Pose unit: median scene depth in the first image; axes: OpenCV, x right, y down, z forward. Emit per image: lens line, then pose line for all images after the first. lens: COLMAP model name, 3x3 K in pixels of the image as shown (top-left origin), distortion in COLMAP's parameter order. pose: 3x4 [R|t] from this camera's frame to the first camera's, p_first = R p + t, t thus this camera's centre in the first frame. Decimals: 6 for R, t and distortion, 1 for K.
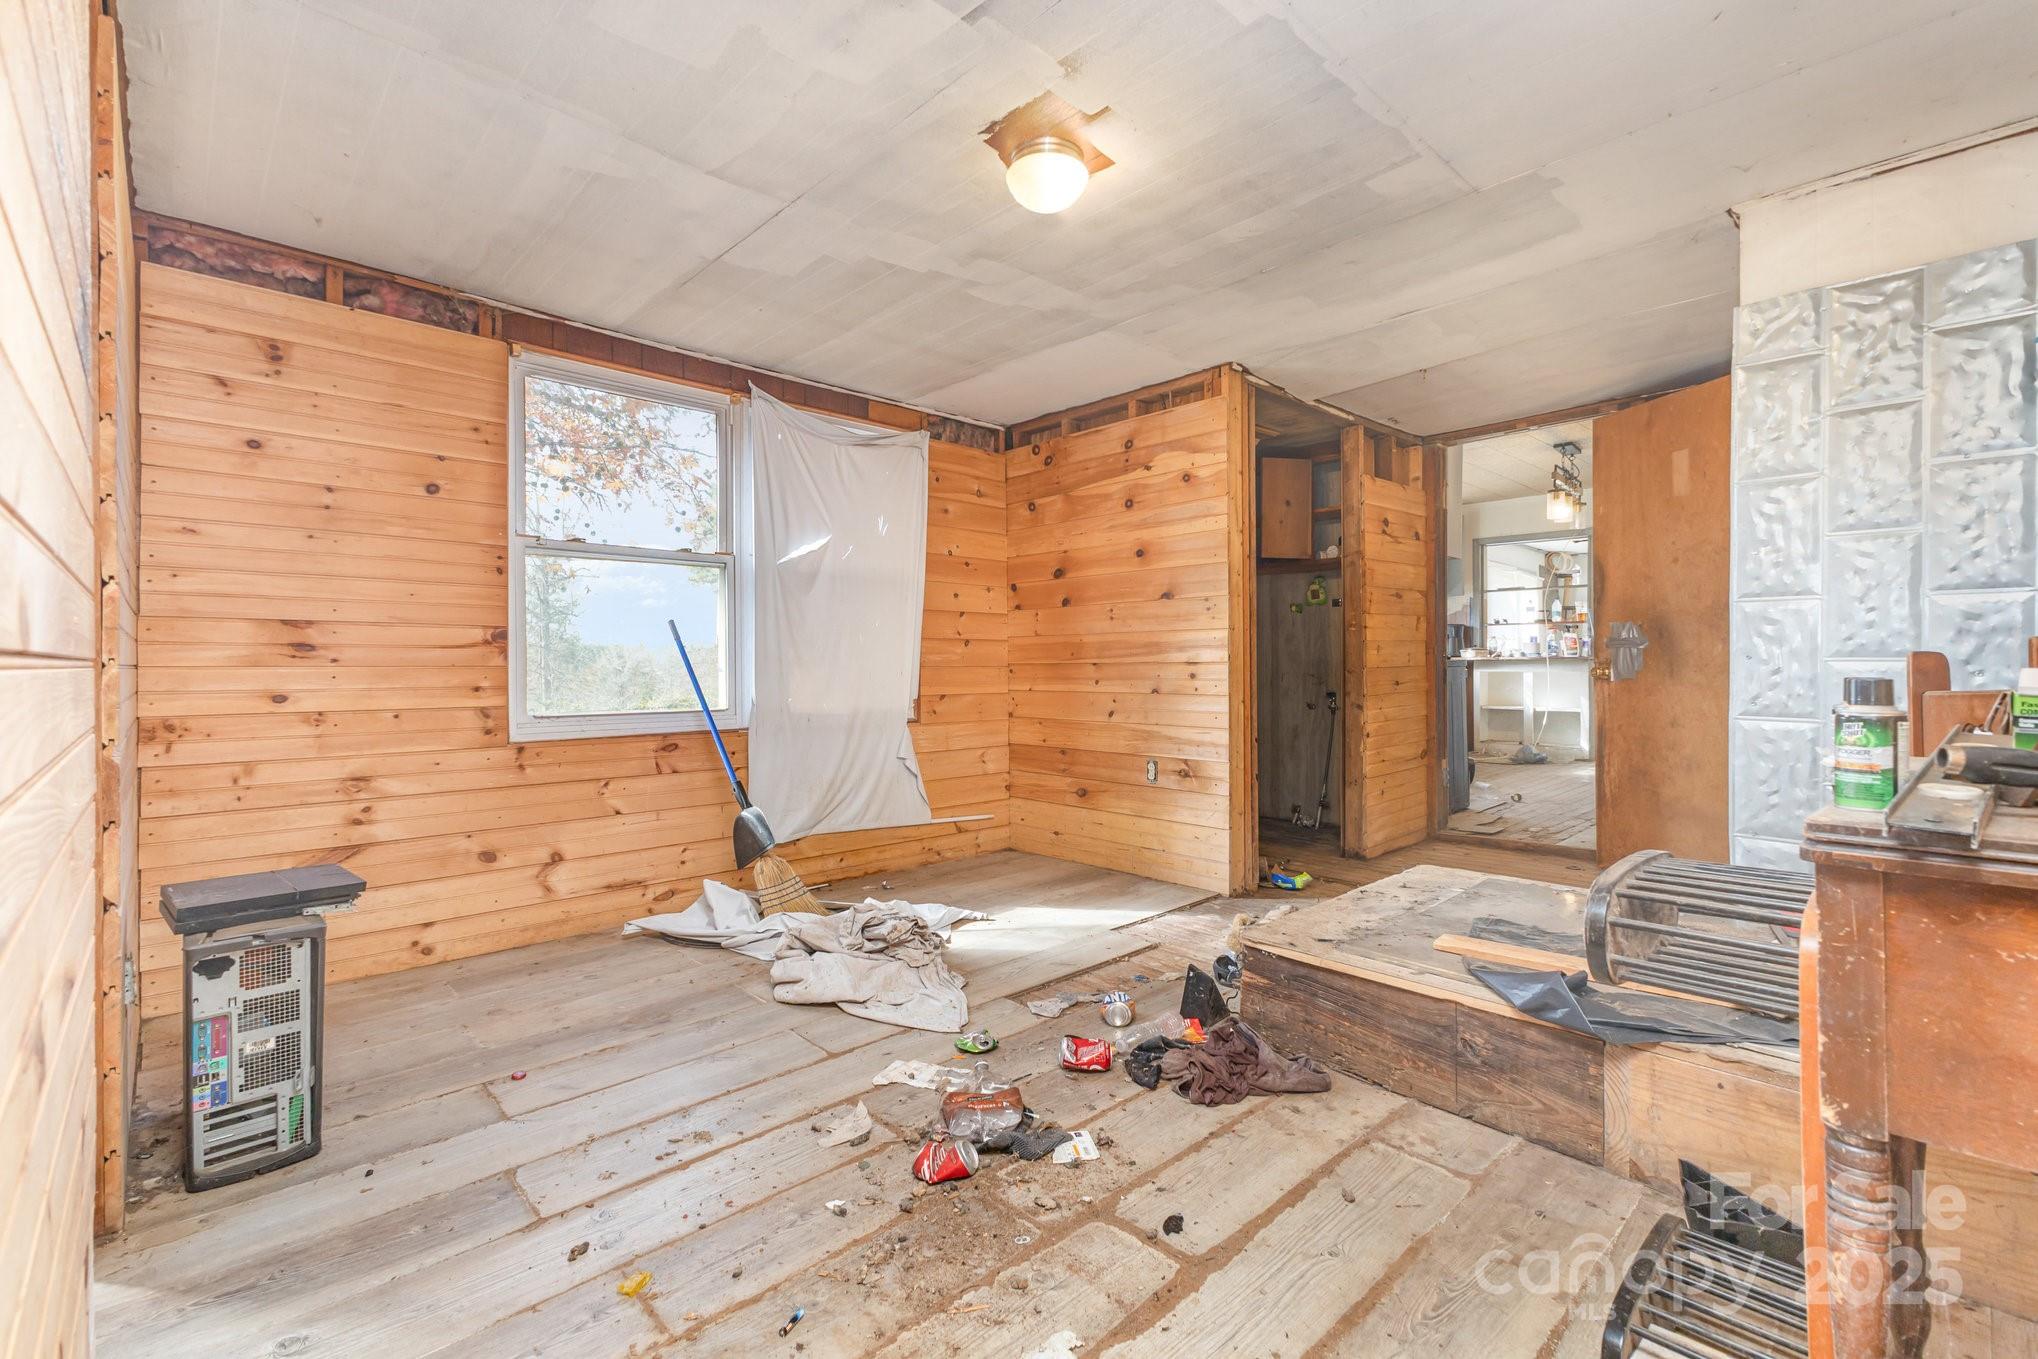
lens RADIAL K [[902.5, 0, 1021.2], [0, 902.5, 669.4], [0, 0, 1]] dist [0.011949, 0.000499]
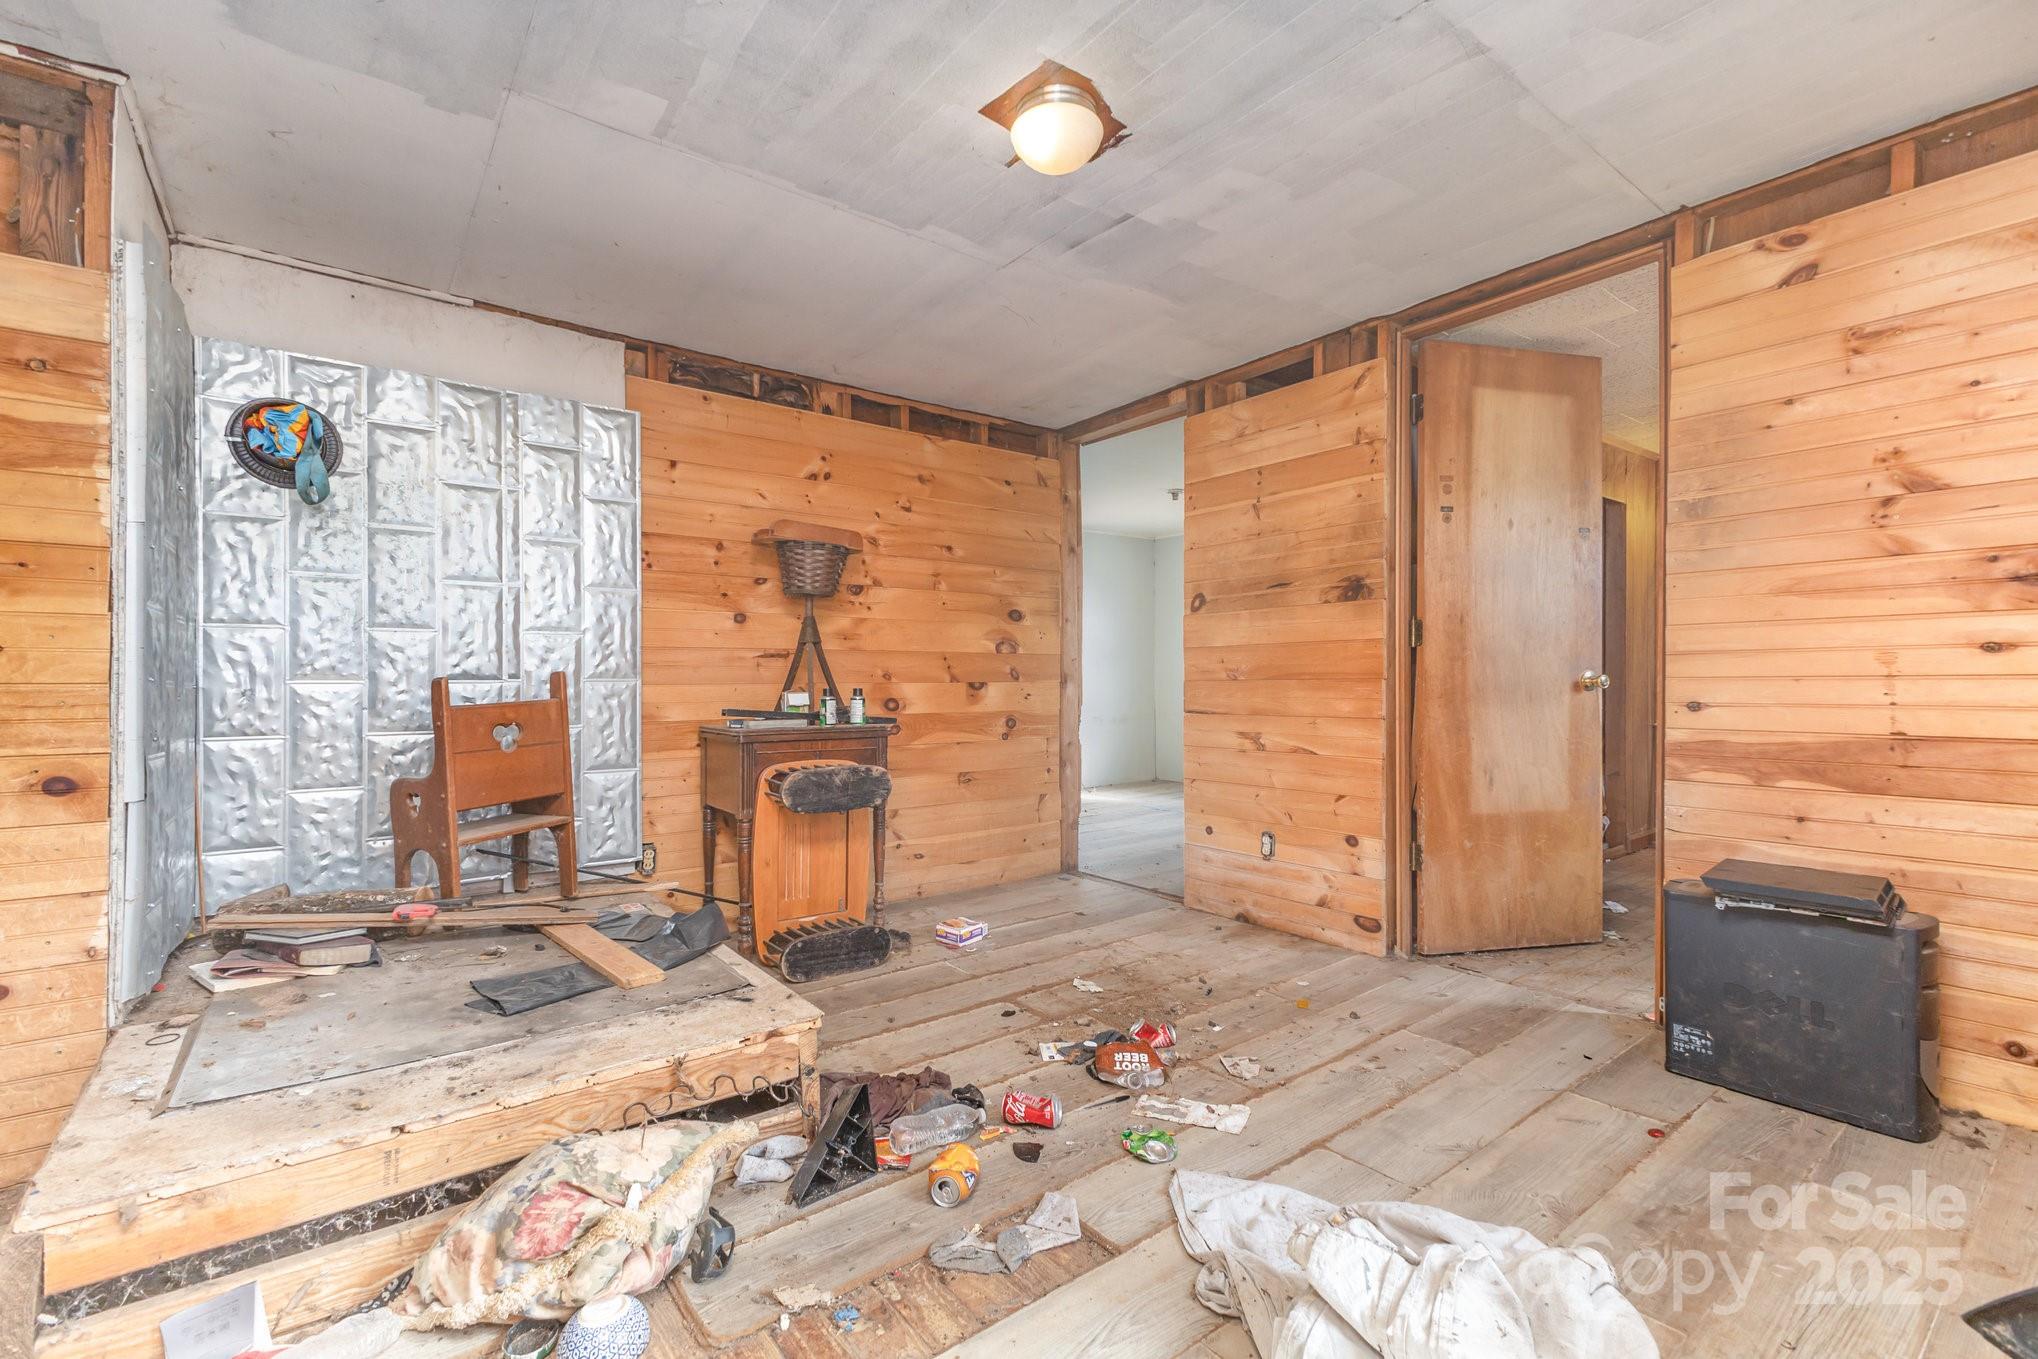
lens RADIAL K [[902.5, 0, 1027.0], [0, 902.5, 683.3], [0, 0, 1]] dist [0.011949, 0.000499]
pose [[-0.995742, 0.008968, 0.091751, -0.021343], [0.009008, 0.999959, 0.000023, -0.003948], [-0.091747, 0.000850, -0.995782, 2.122477]]
